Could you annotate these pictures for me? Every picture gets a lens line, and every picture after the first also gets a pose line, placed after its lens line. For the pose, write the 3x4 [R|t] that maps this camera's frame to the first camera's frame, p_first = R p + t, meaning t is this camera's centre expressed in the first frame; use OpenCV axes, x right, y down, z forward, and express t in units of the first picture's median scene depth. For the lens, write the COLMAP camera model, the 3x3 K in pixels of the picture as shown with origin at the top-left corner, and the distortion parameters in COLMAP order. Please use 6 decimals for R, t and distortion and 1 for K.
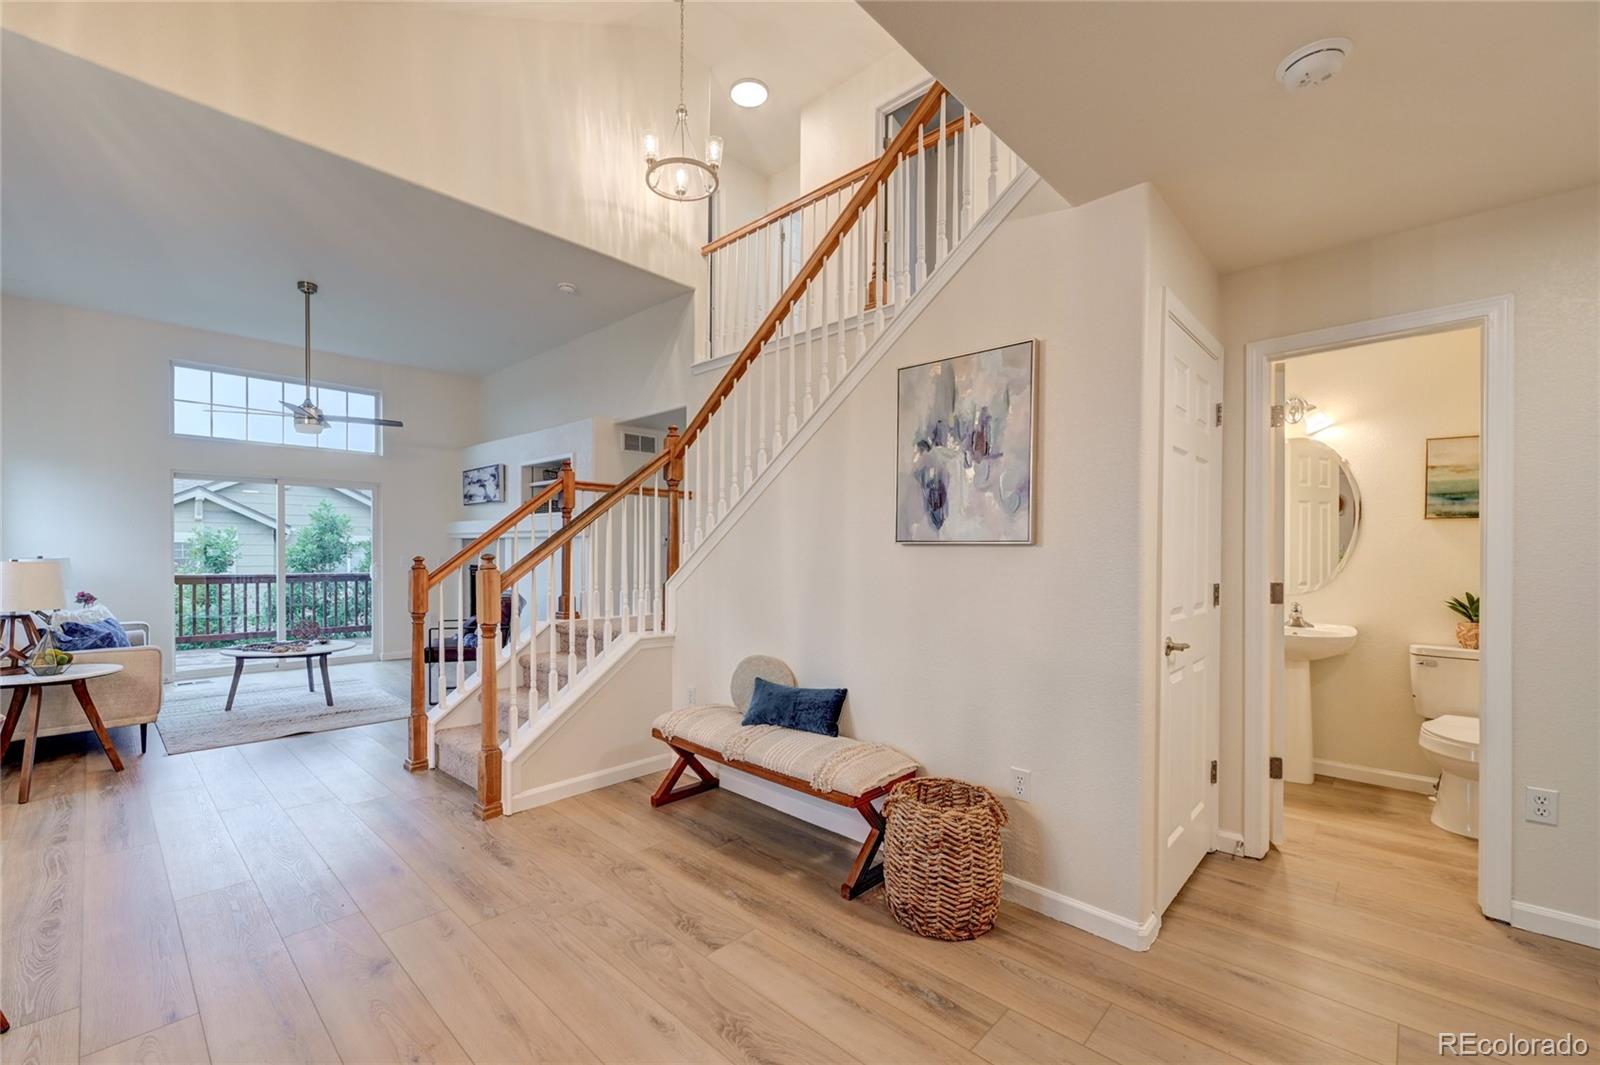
lens RADIAL K [[664.7, 0, 764.5], [0, 664.7, 556.7], [0, 0, 1]] dist [-0.001749, -0.000209]
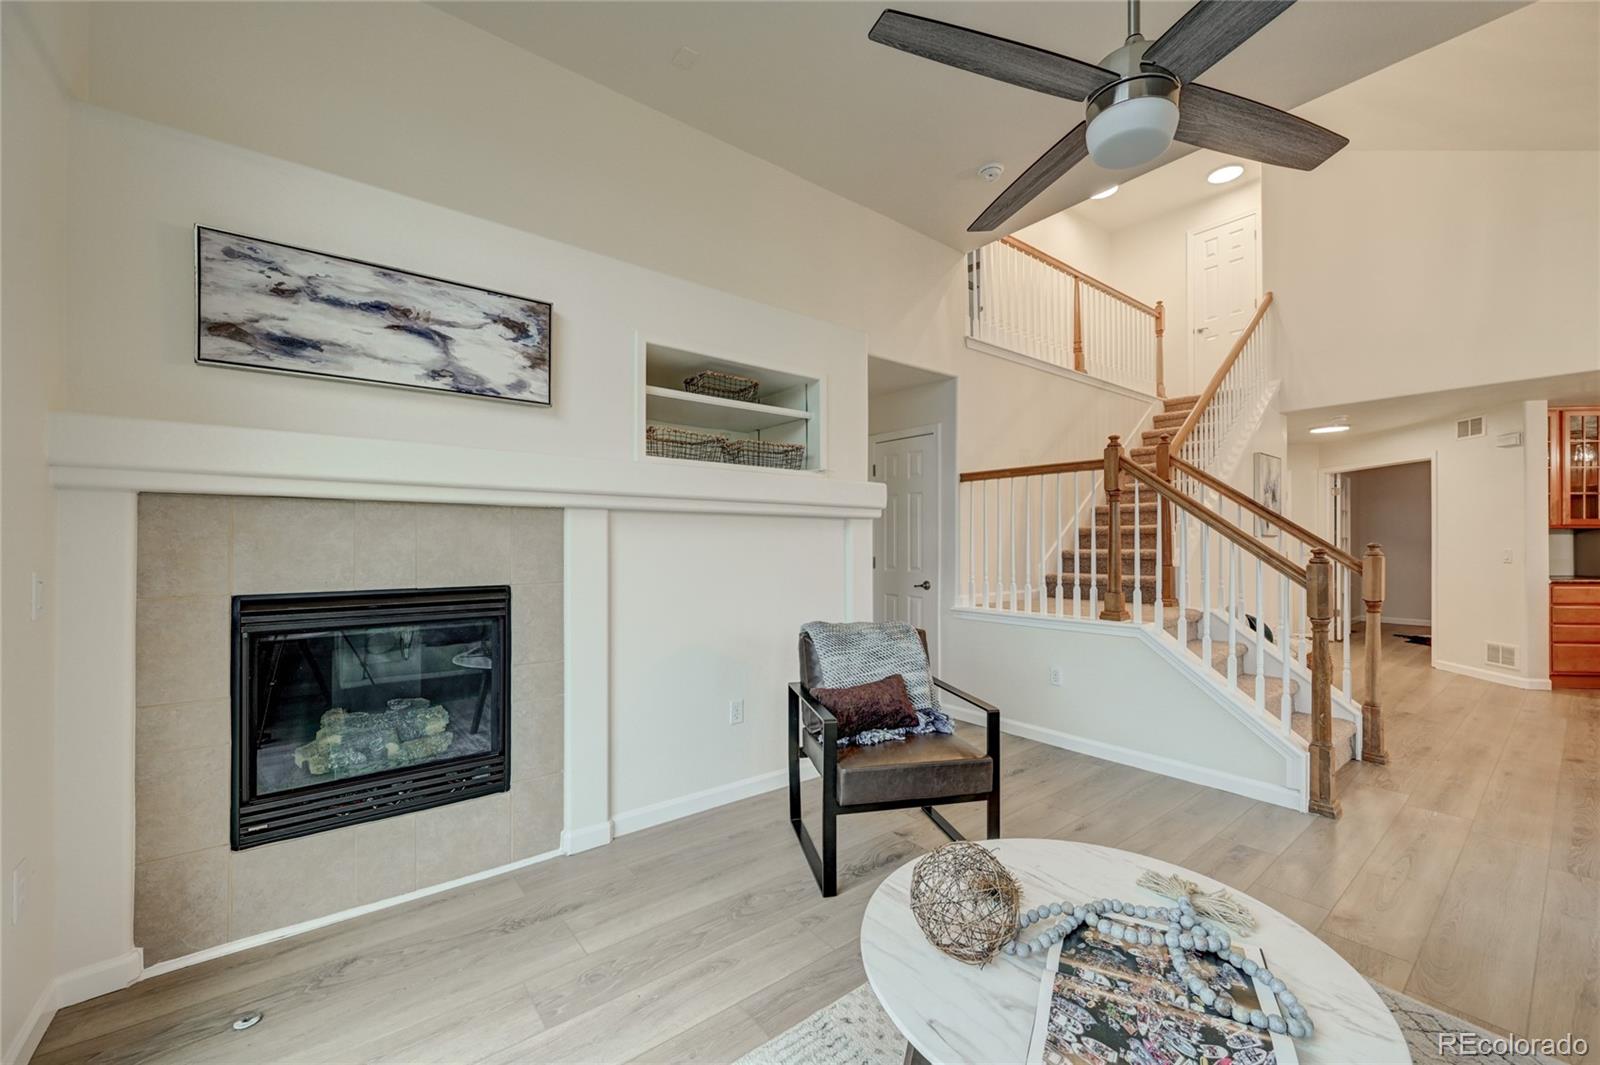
lens RADIAL K [[627.6, 0, 804.7], [0, 627.6, 534.5], [0, 0, 1]] dist [-0.000496, -0.000102]
pose [[0.117535, 0.005309, 0.993055, -1.711336], [0.008252, 0.999946, -0.006322, -0.021991], [-0.993034, 0.008938, 0.117484, 1.940000]]
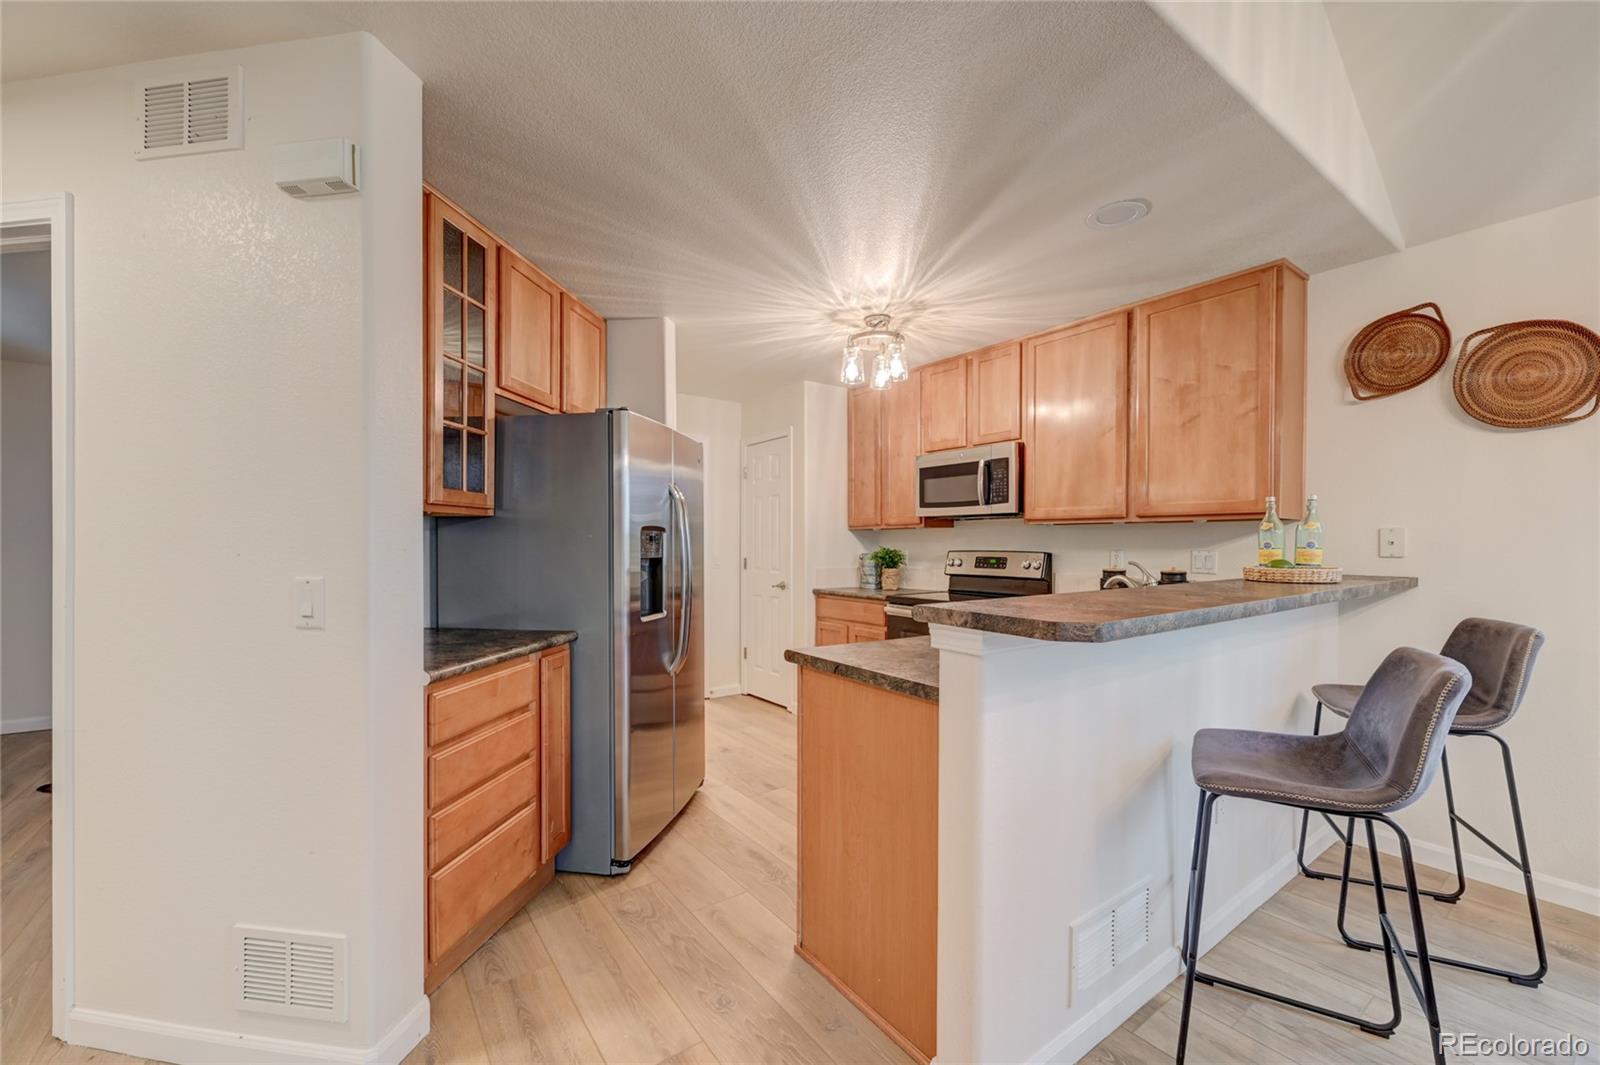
lens RADIAL K [[638.9, 0, 802.6], [0, 638.9, 546.8], [0, 0, 1]] dist [0.000079, 0.000167]
pose [[-0.987330, -0.003970, 0.158632, -0.140713], [-0.001576, 0.999883, 0.015214, -0.007794], [-0.158674, 0.014771, -0.987220, 0.575752]]
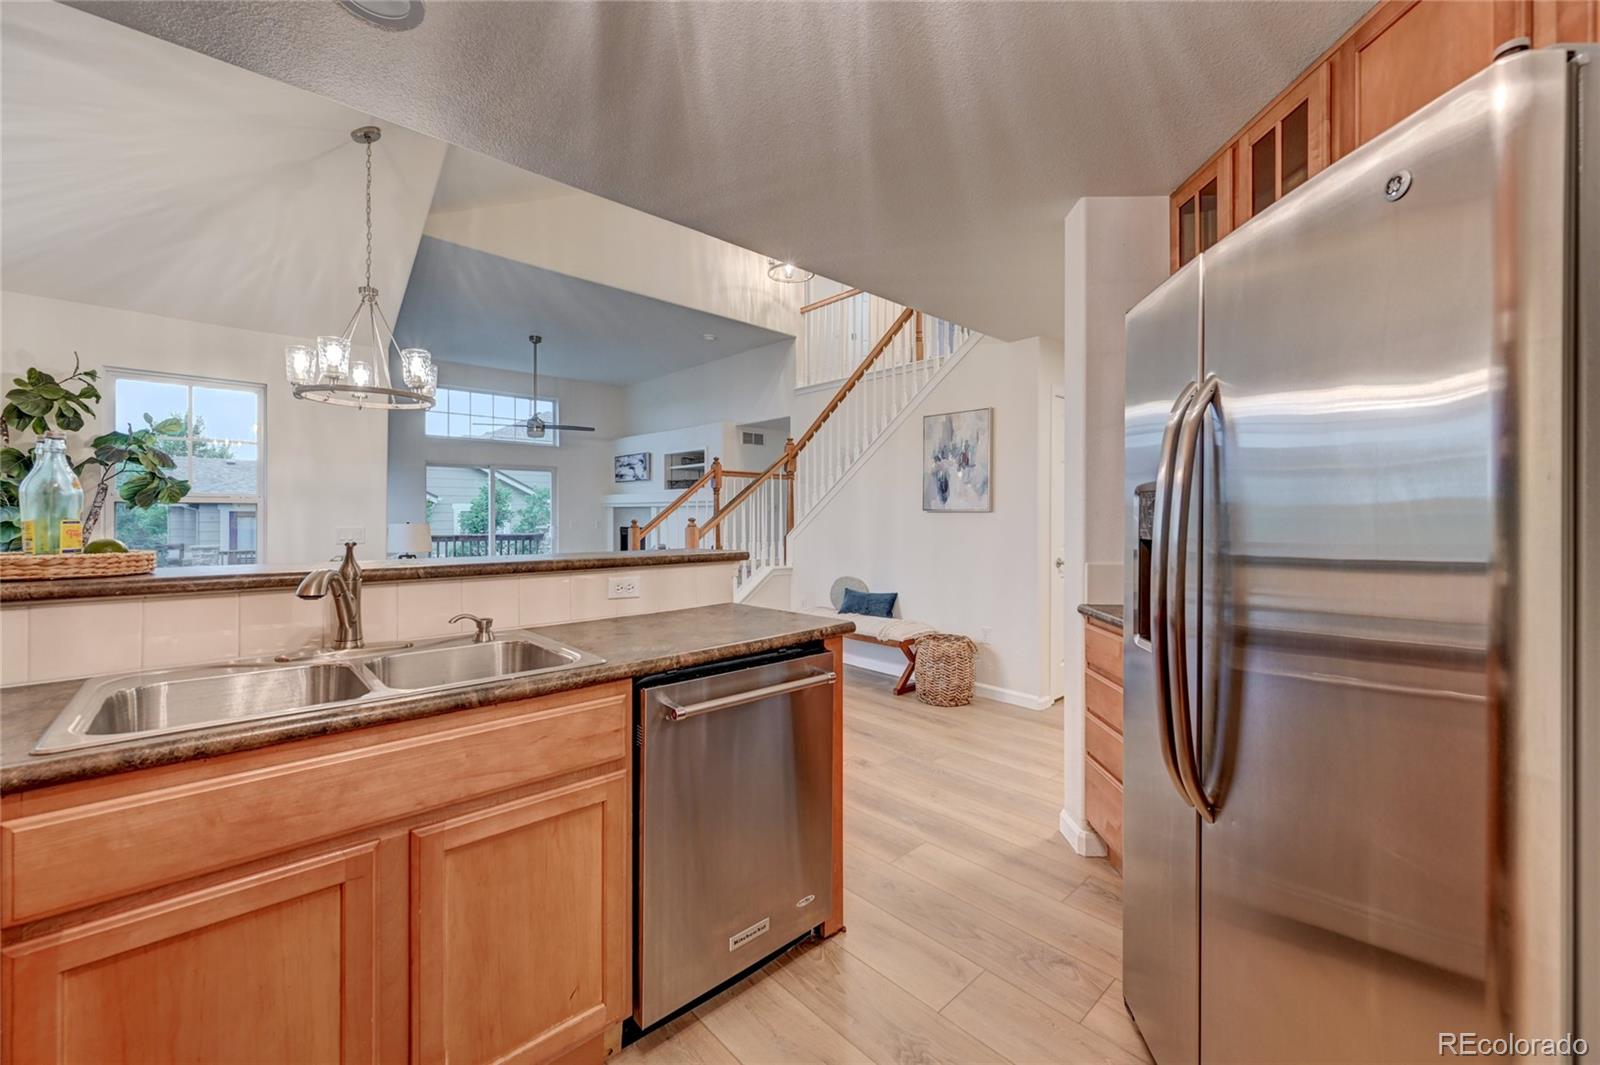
lens RADIAL K [[637.1, 0, 807.2], [0, 637.1, 514.7], [0, 0, 1]] dist [-0.001038, 0.000027]
pose [[0.999254, -0.003755, -0.038443, -0.048279], [0.003360, 0.999941, -0.010345, 0.006171], [0.038480, 0.010208, 0.999207, -0.683500]]
